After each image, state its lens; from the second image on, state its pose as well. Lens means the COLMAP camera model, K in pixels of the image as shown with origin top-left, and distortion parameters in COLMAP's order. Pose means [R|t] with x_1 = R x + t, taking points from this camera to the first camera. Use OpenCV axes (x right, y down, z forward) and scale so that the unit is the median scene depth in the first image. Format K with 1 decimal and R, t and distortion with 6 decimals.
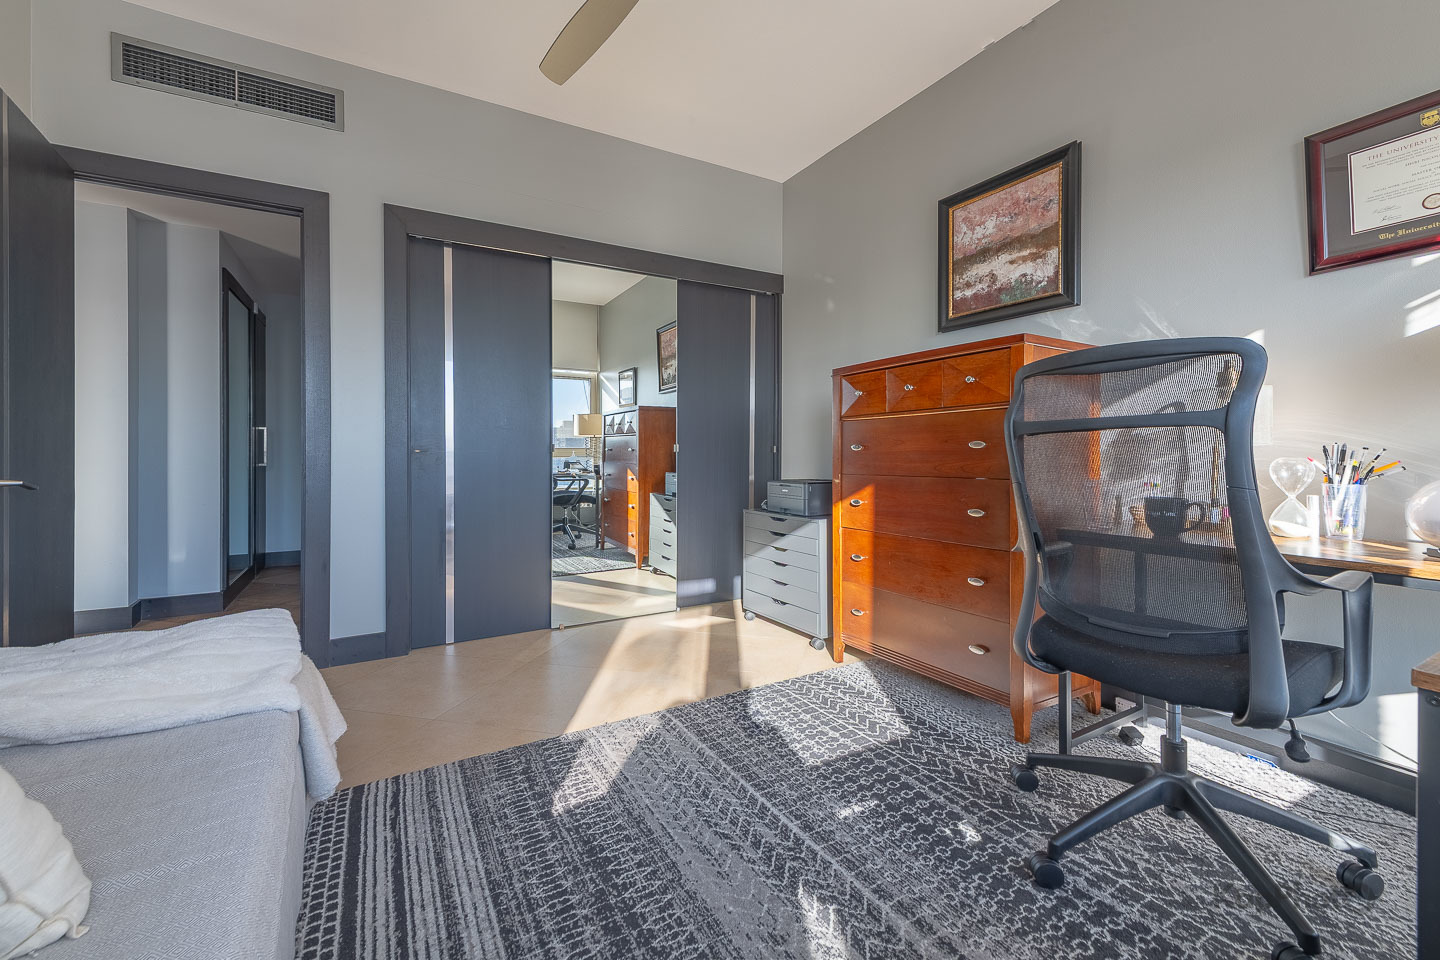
lens RADIAL K [[571.2, 0, 757.1], [0, 571.2, 453.7], [0, 0, 1]] dist [0.011333, -0.000408]
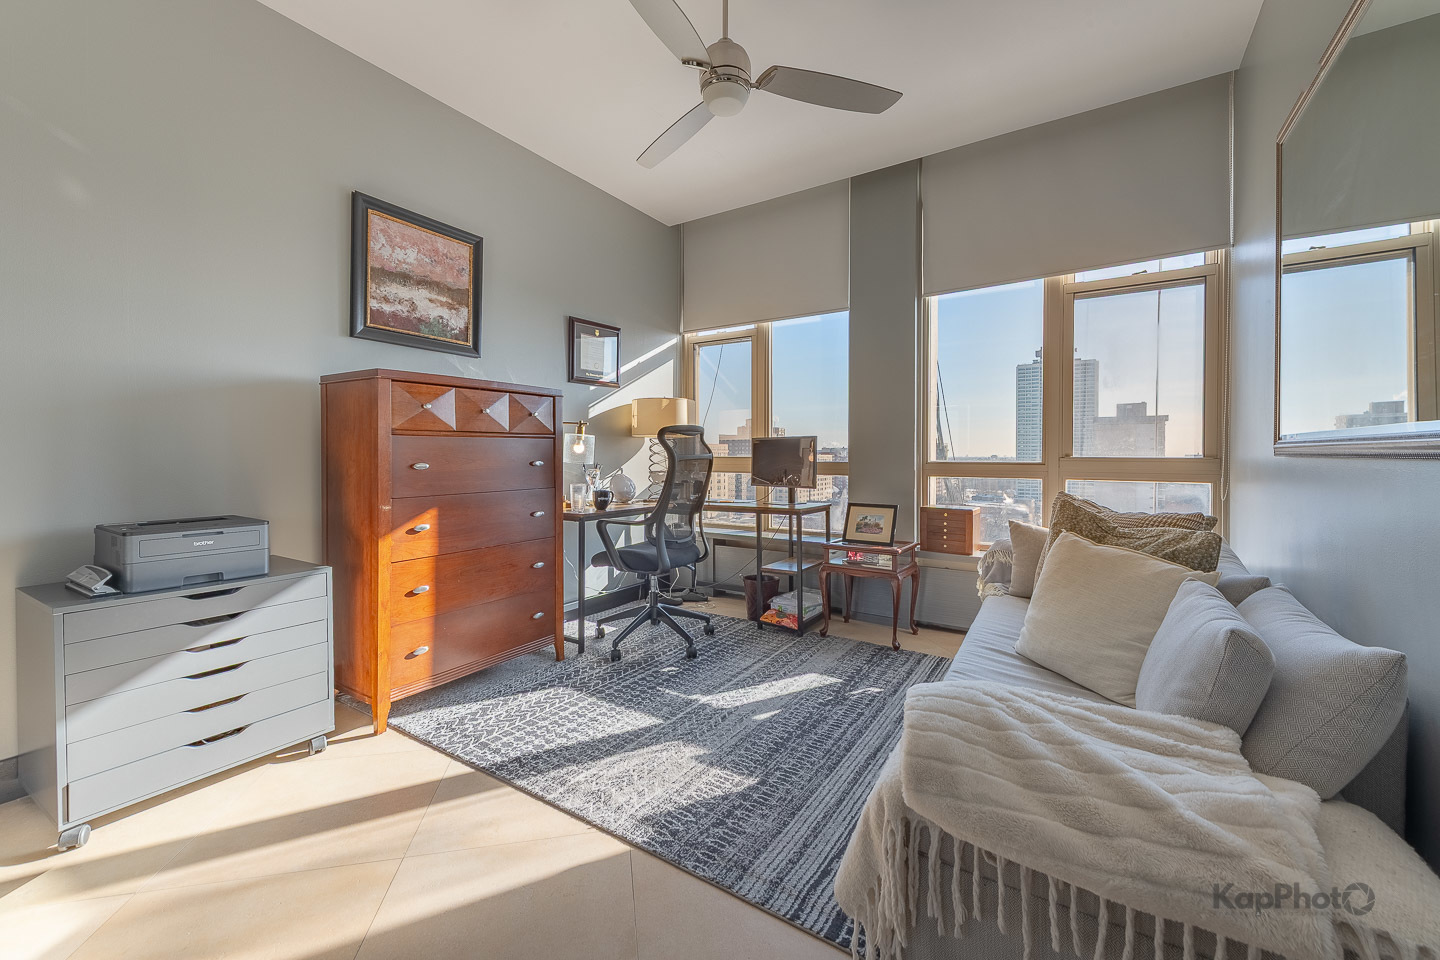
lens RADIAL K [[571.2, 0, 757.1], [0, 571.2, 453.7], [0, 0, 1]] dist [0.011333, -0.000408]
pose [[-0.440828, 0.003493, 0.897585, -1.169879], [-0.000476, 0.999991, -0.004125, -0.036564], [-0.897591, -0.002245, -0.440823, 1.256464]]
